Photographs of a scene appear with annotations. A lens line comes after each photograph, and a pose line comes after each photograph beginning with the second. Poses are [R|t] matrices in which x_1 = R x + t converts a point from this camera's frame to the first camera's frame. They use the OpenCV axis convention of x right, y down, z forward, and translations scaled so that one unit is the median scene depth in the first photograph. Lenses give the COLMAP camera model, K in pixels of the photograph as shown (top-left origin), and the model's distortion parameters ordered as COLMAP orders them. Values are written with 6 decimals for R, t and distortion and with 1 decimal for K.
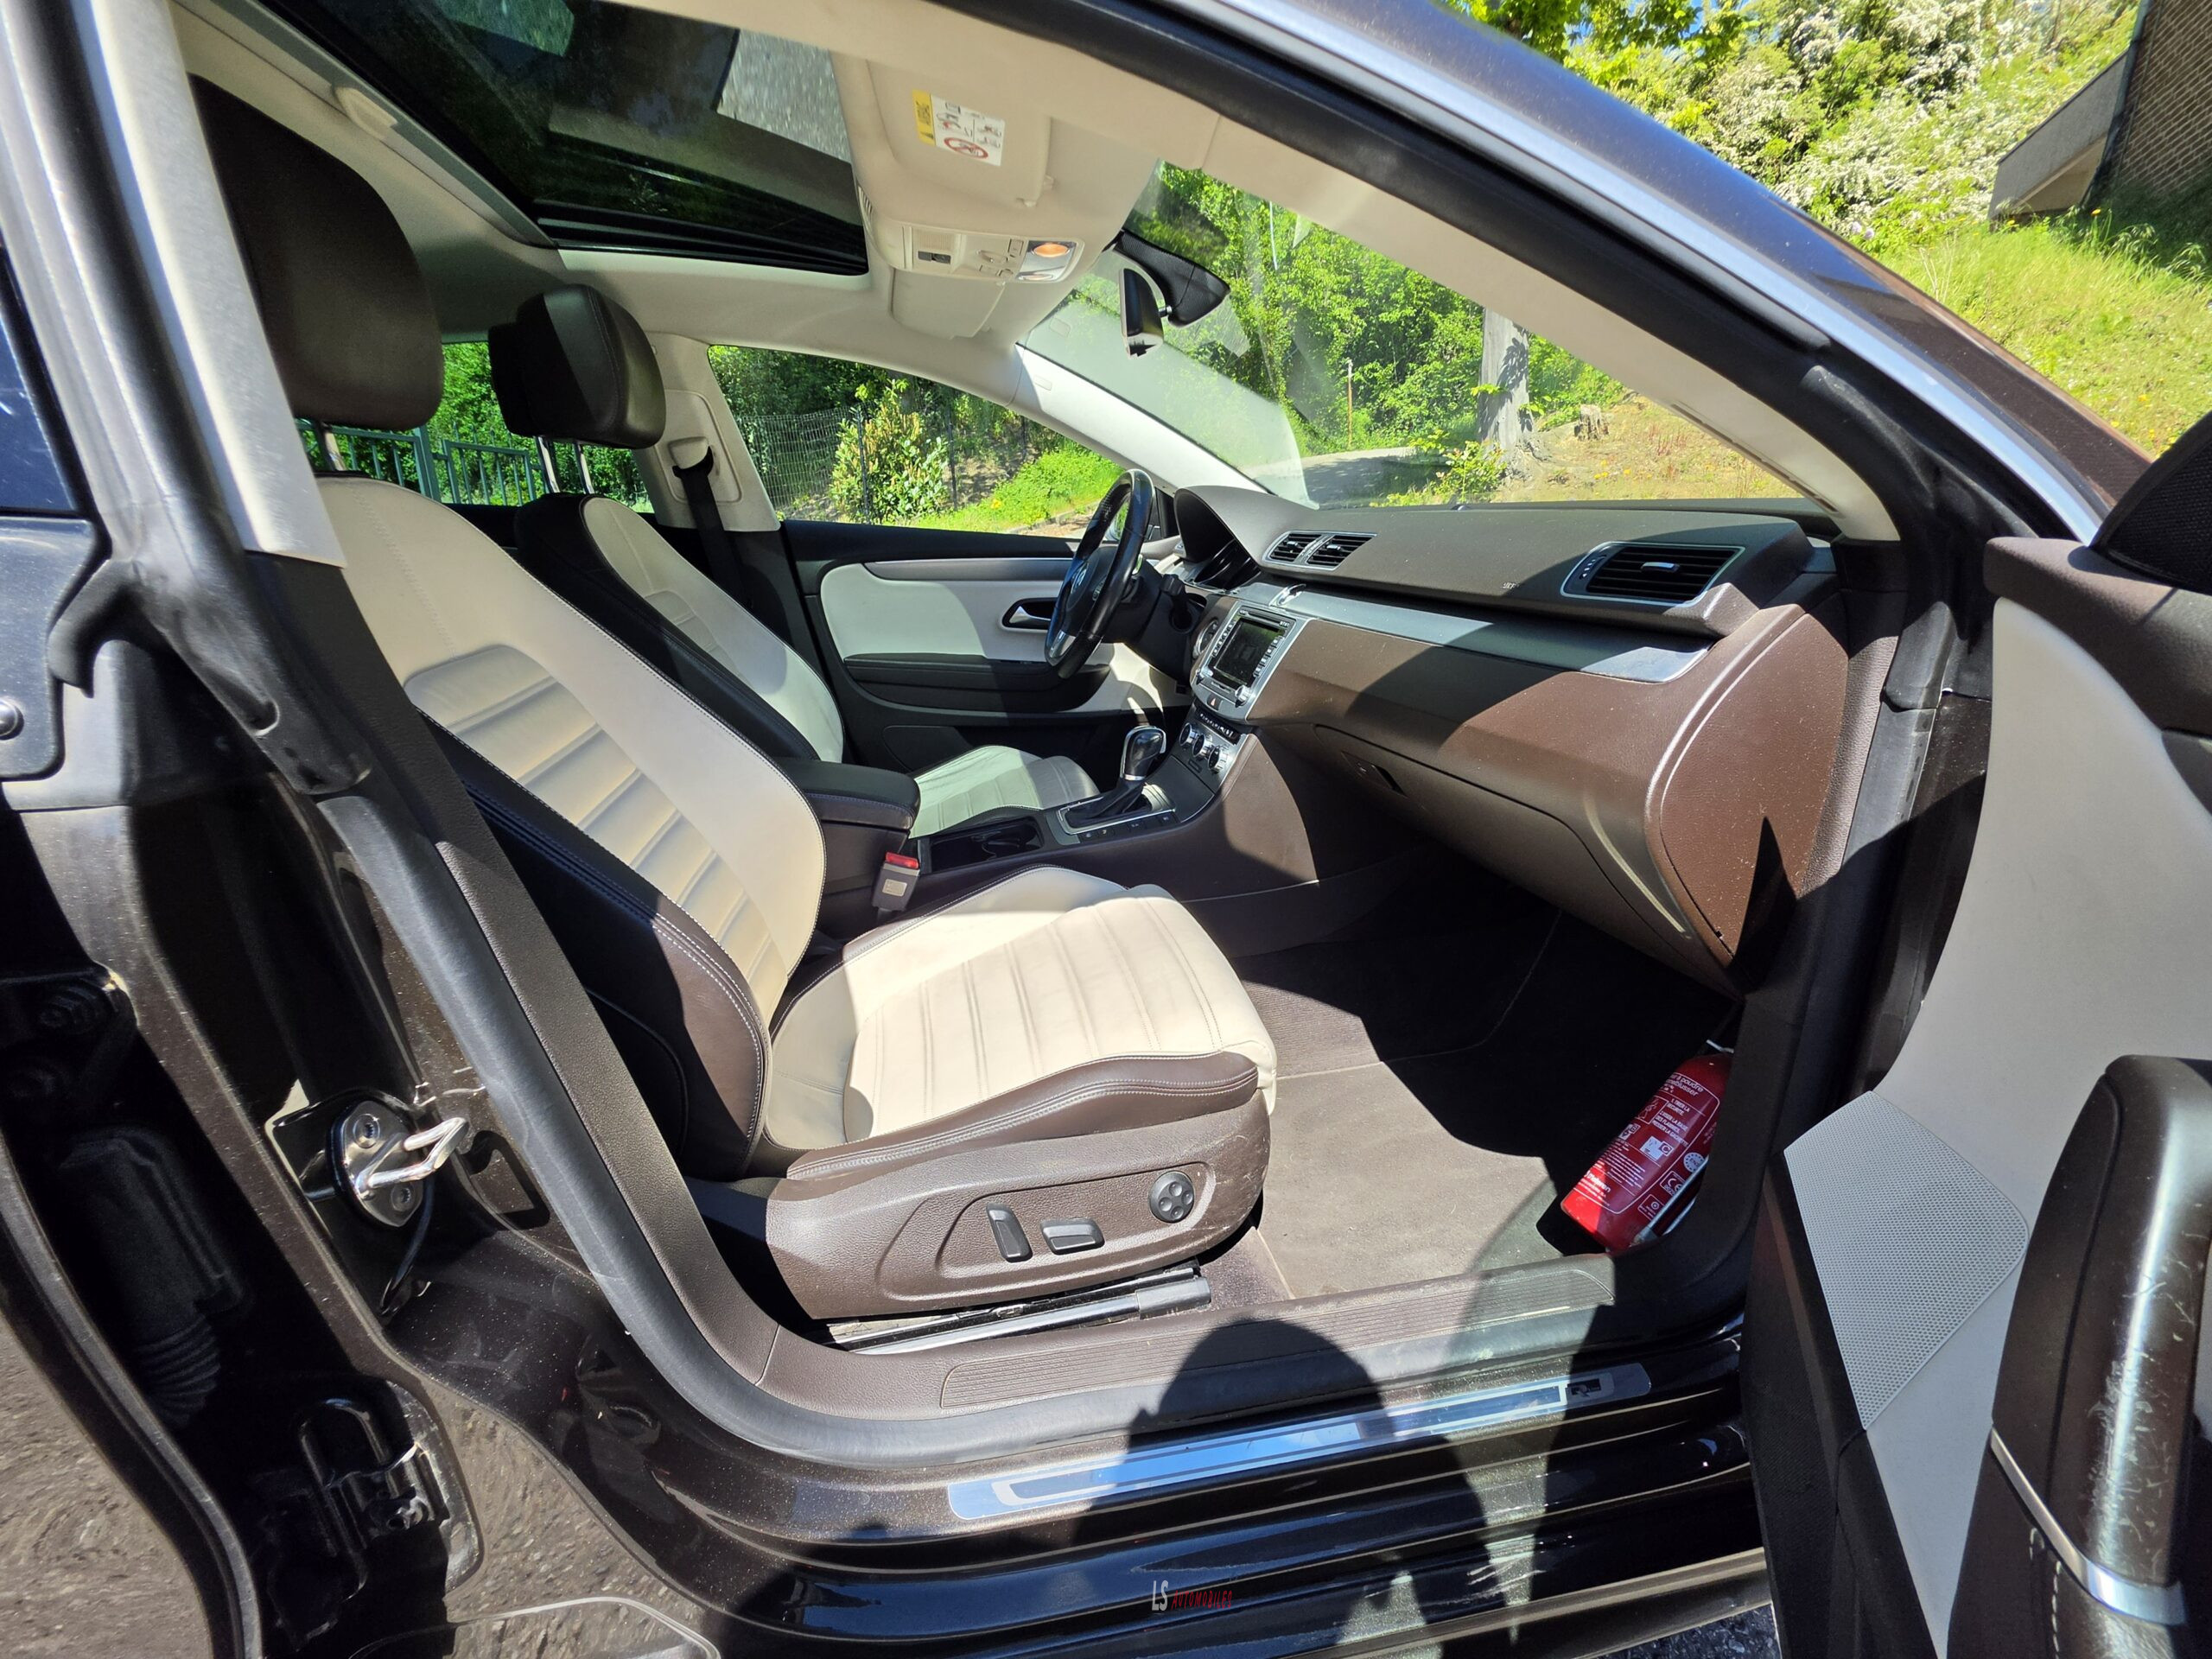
lens RADIAL K [[914.6, 0, 1106.0], [0, 914.6, 829.5], [0, 0, 1]] dist [0.000607, -0.000213]
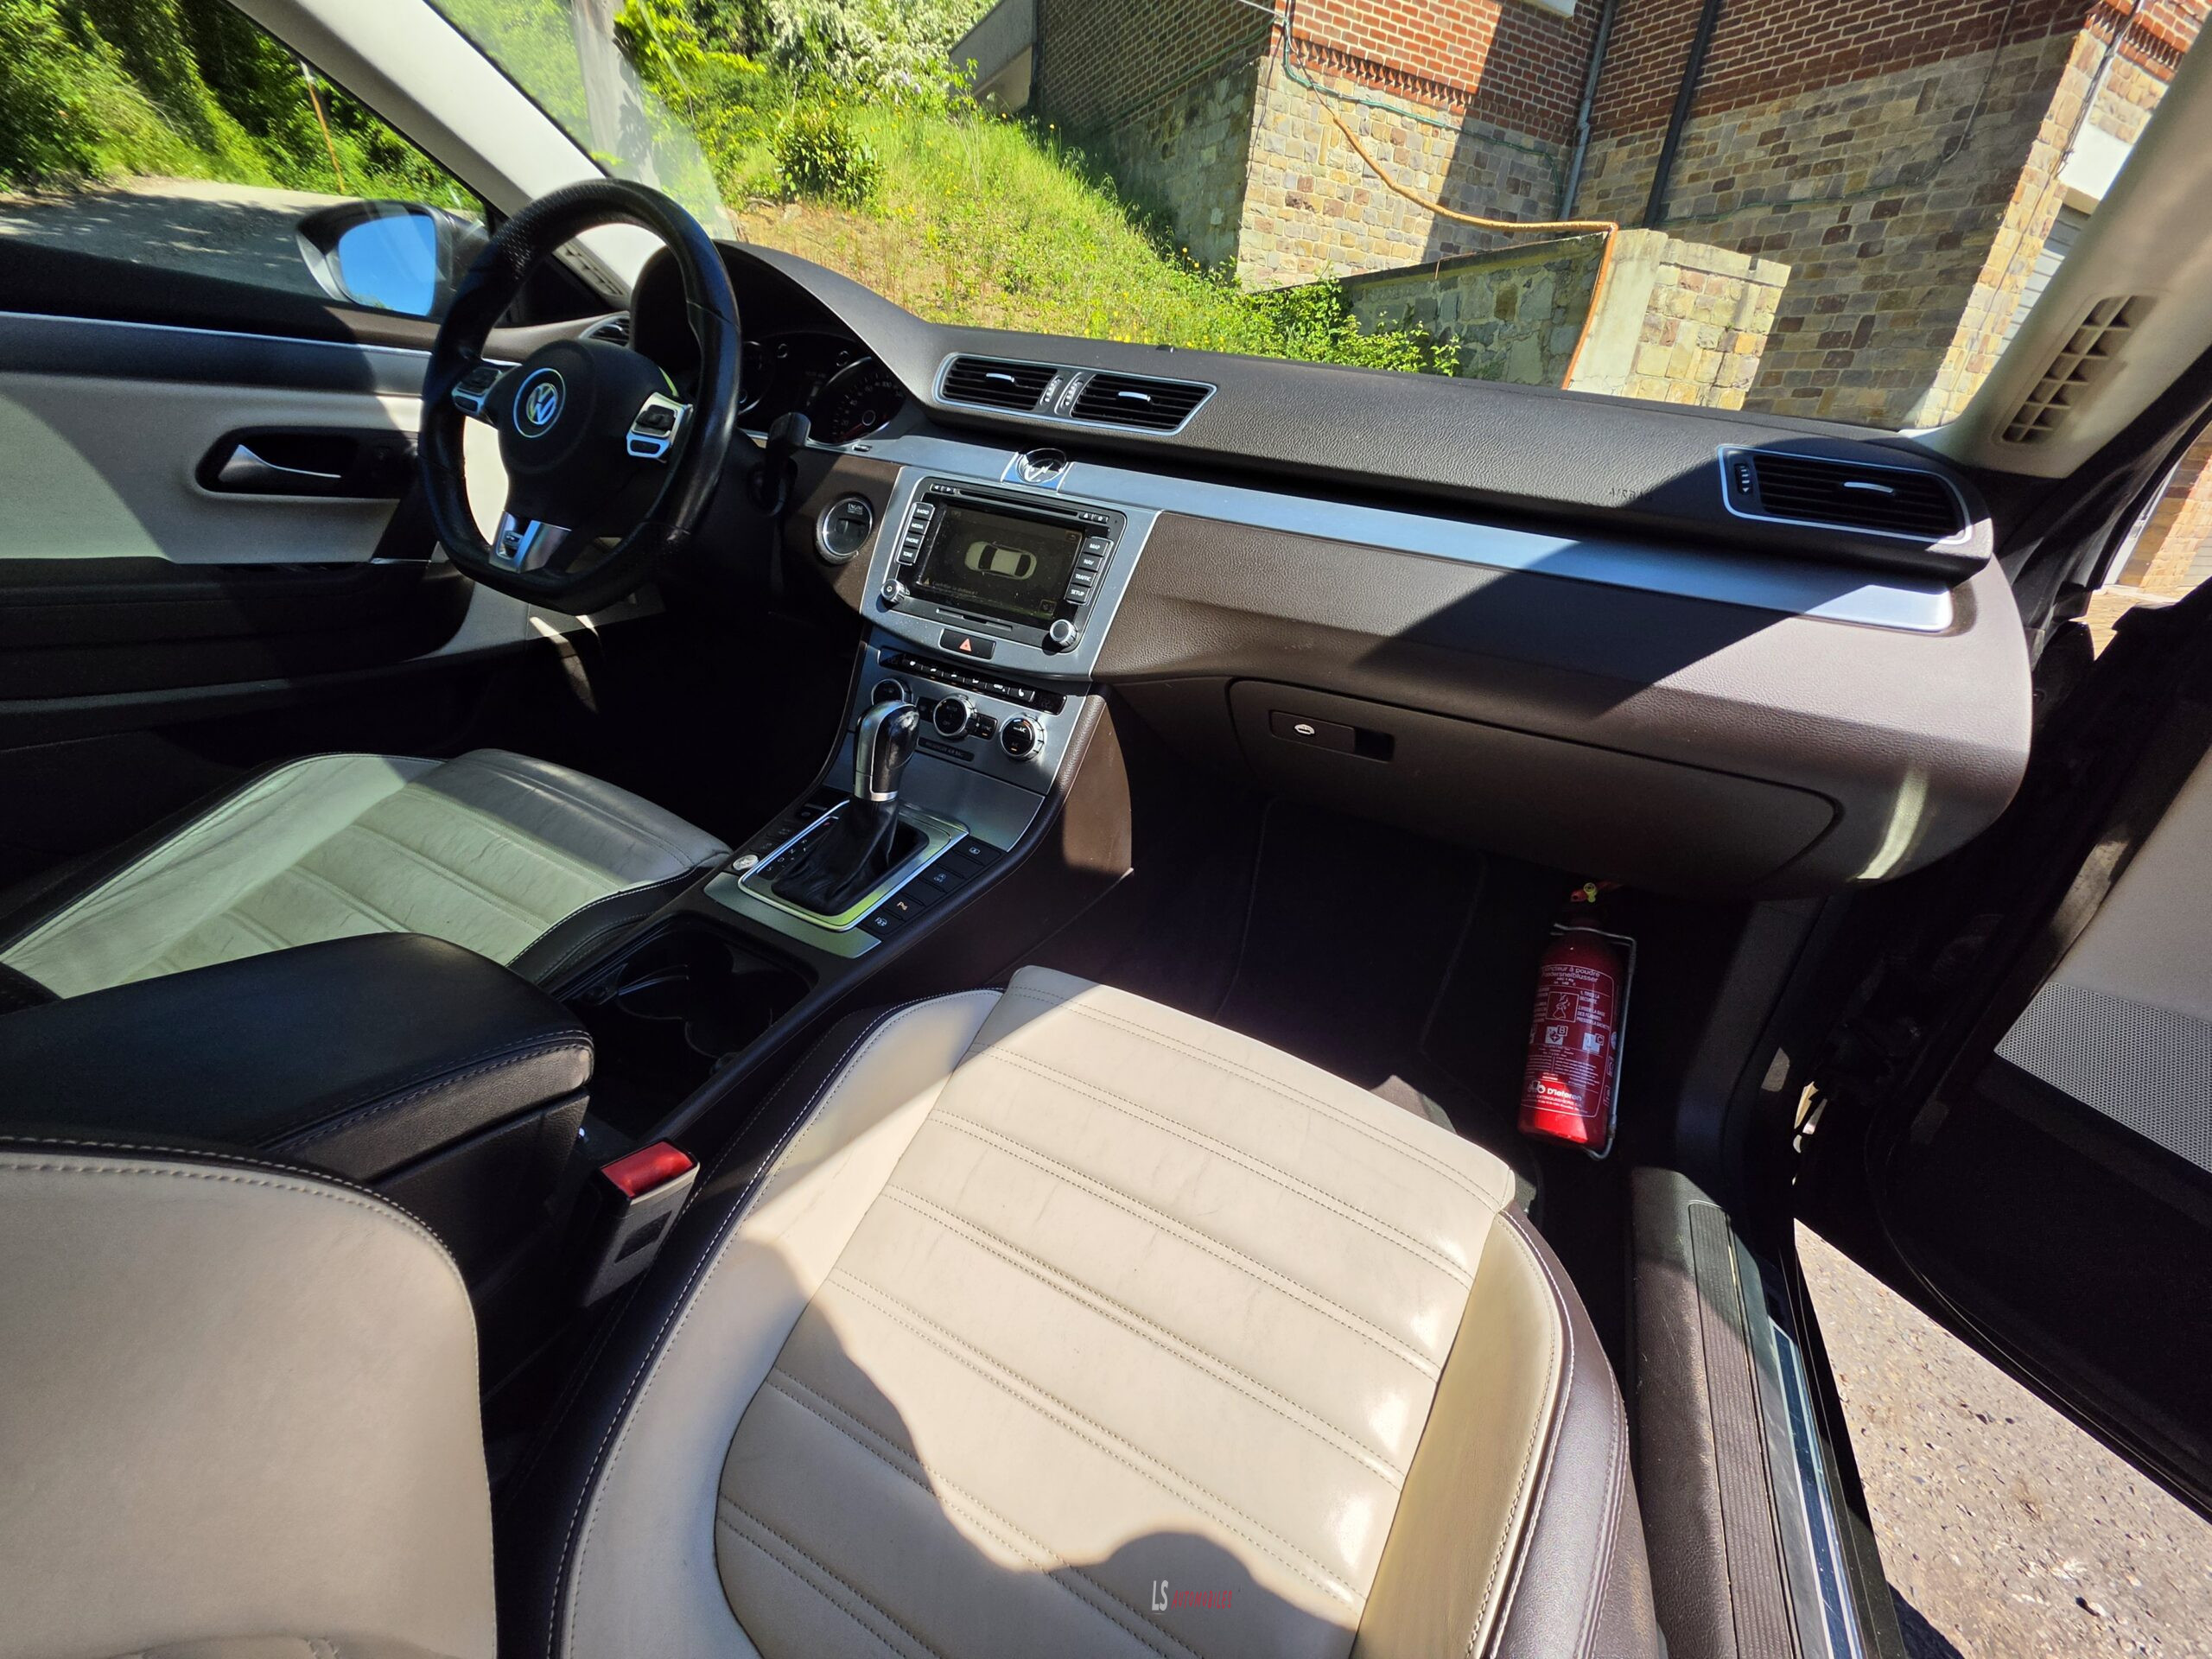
lens RADIAL K [[879.5, 0, 1109.8], [0, 879.5, 836.1], [0, 0, 1]] dist [-0.000637, -0.000544]
pose [[0.621608, -0.287879, 0.728512, -0.199531], [0.142037, 0.956027, 0.256590, -0.105297], [-0.770344, -0.056023, 0.635163, 0.368102]]
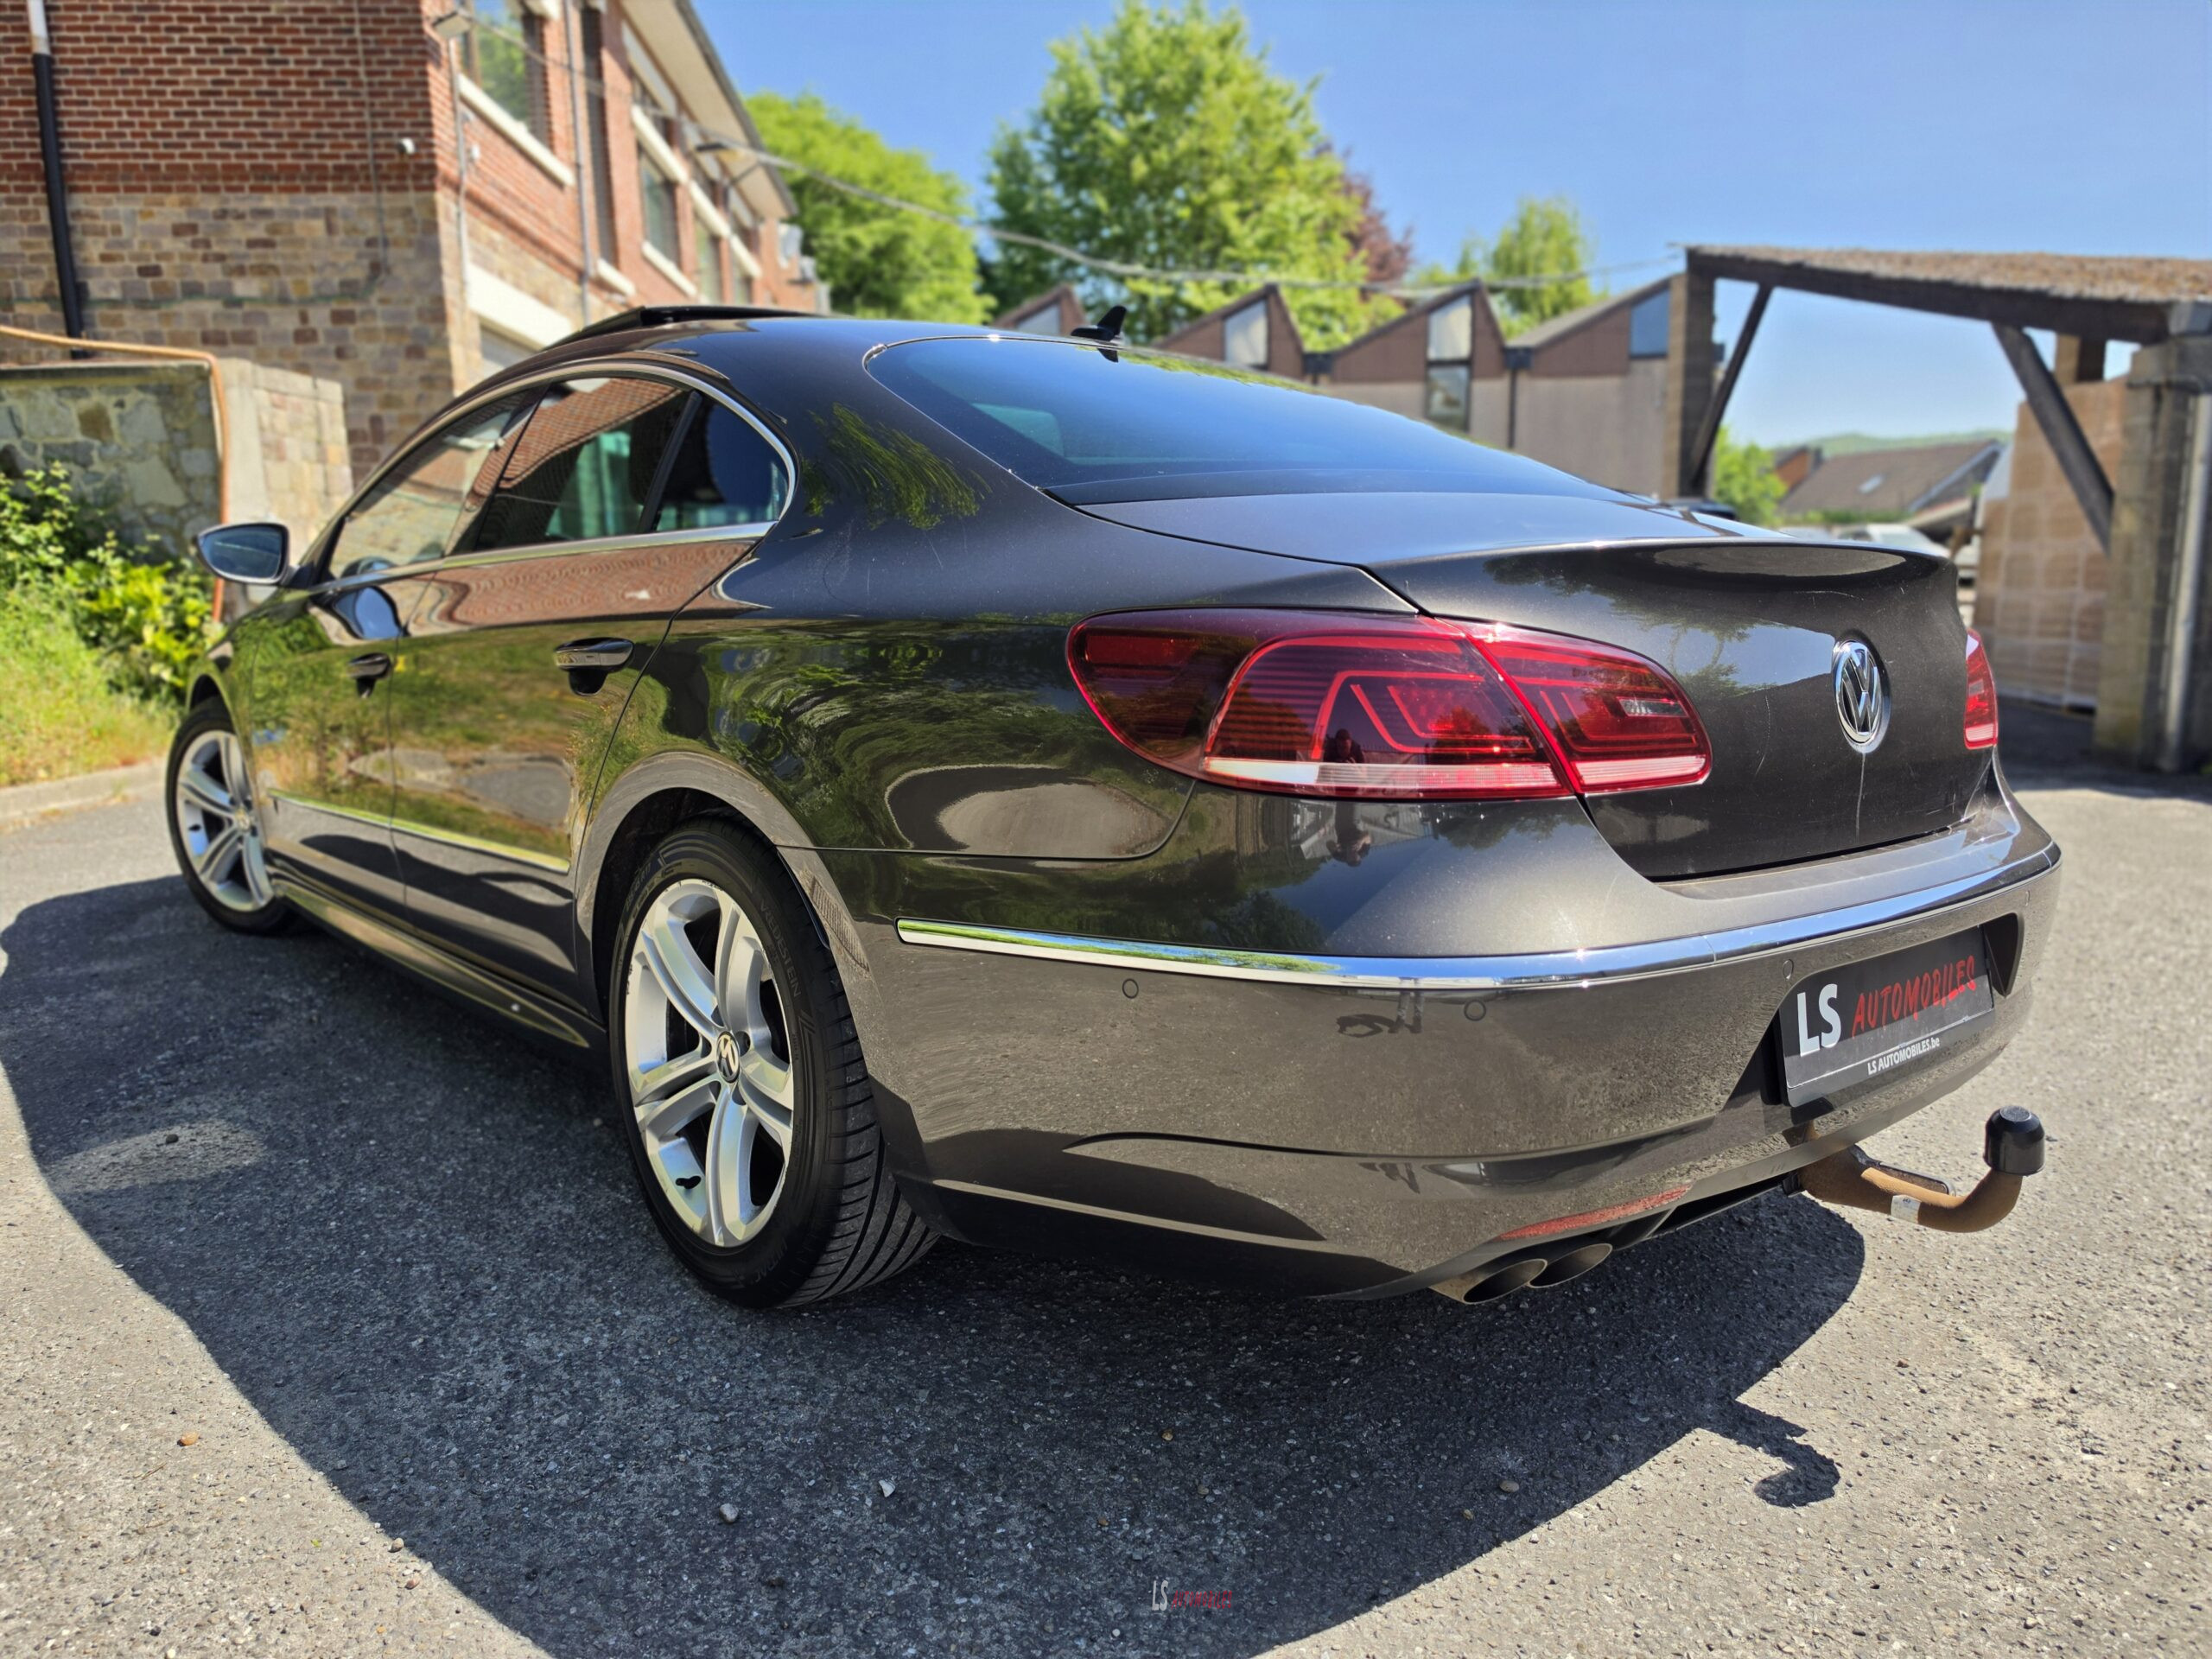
lens RADIAL K [[1560.2, 0, 1106.0], [0, 1560.2, 829.5], [0, 0, 1]] dist [-0.002193, 0.000625]
pose [[-0.497937, -0.141777, 0.855546, -1.966650], [0.260476, 0.916542, 0.303485, -0.372294], [-0.827171, 0.373965, -0.419450, 1.150325]]
